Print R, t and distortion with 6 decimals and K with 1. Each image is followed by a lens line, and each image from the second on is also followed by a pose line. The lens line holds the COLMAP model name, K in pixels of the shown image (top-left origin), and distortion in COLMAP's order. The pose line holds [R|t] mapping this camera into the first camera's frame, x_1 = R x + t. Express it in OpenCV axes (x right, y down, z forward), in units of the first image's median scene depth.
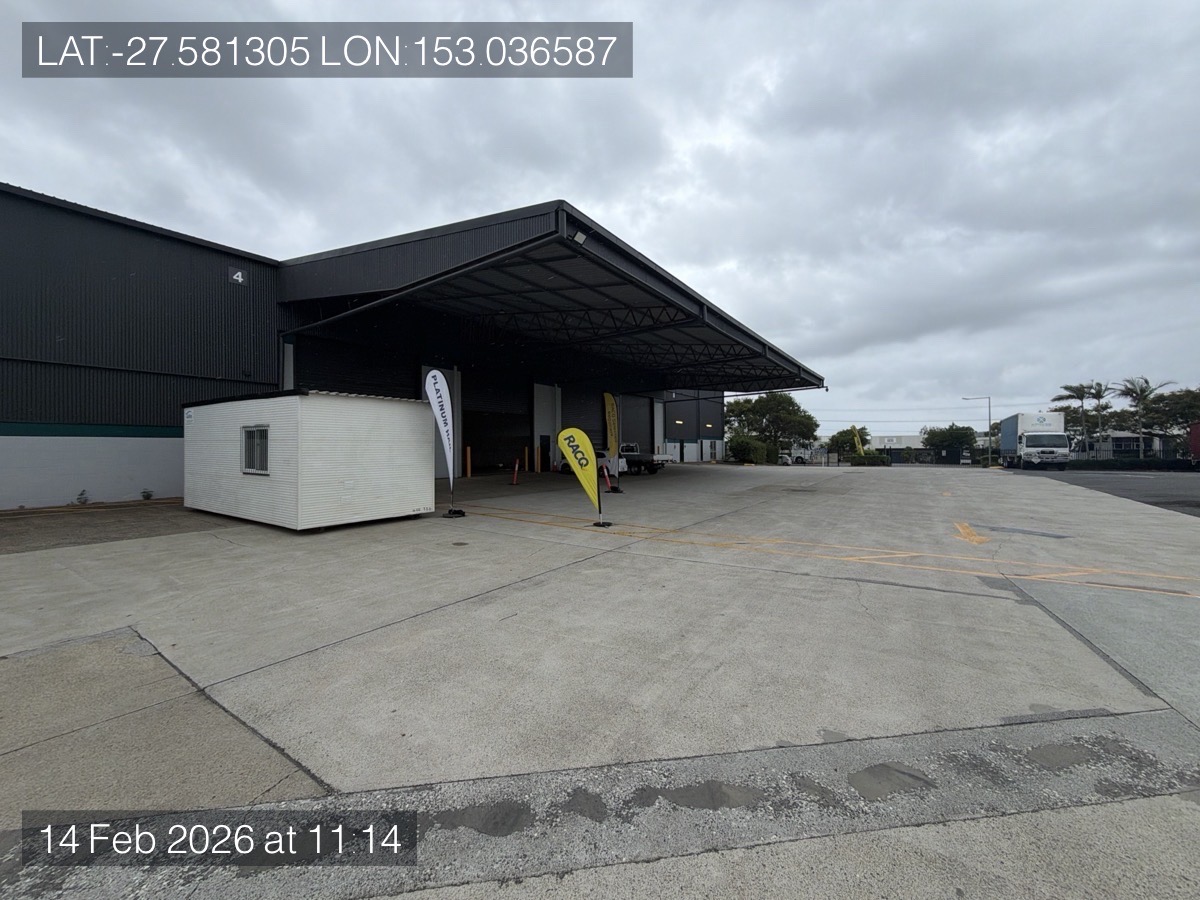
lens RADIAL K [[467.4, 0, 600.0], [0, 467.4, 450.0], [0, 0, 1]] dist [0.000643, 0.000143]
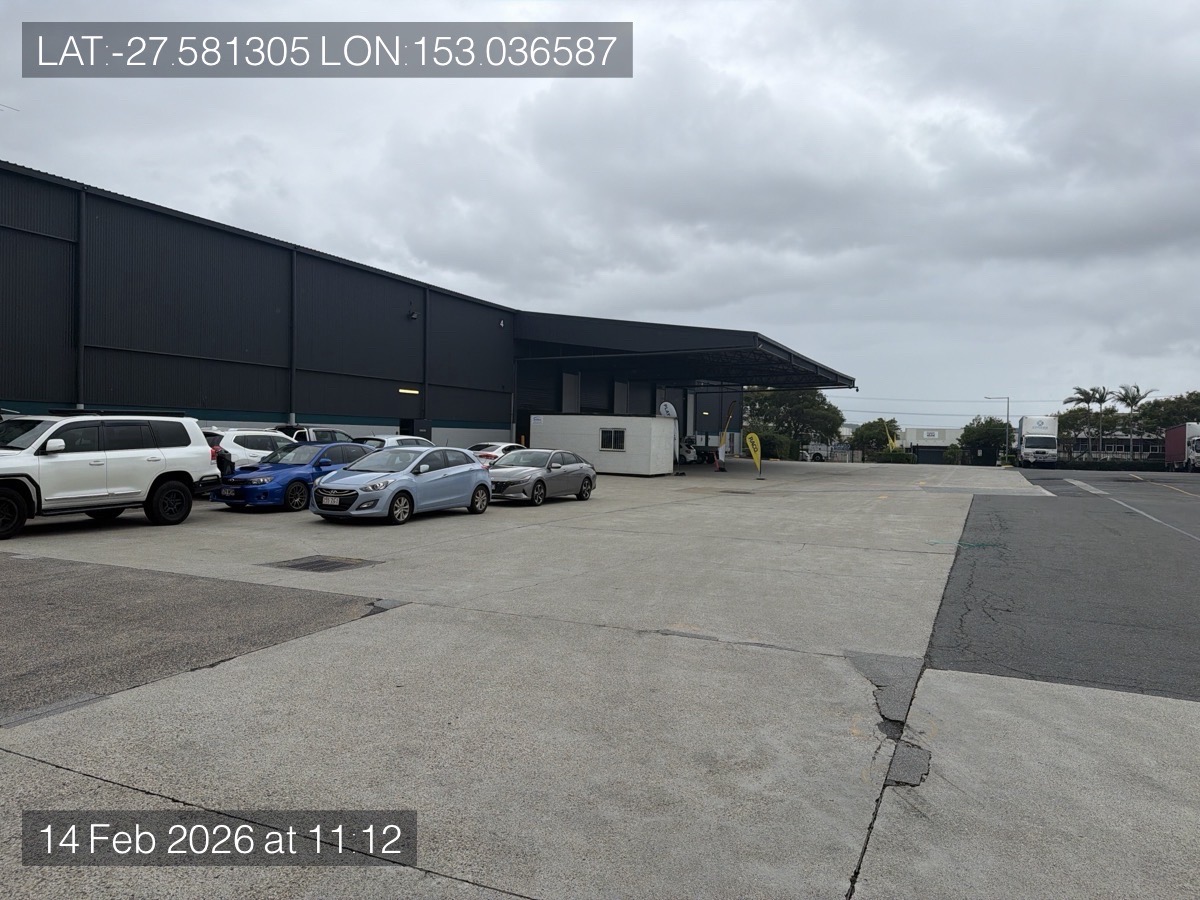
lens RADIAL K [[820.2, 0, 595.5], [0, 820.2, 453.5], [0, 0, 1]] dist [0.139565, -0.176794]
pose [[0.986200, 0.021483, 0.164162, -0.363238], [-0.024507, 0.999565, 0.016416, 0.000205], [-0.163737, -0.020213, 0.986297, -0.684439]]
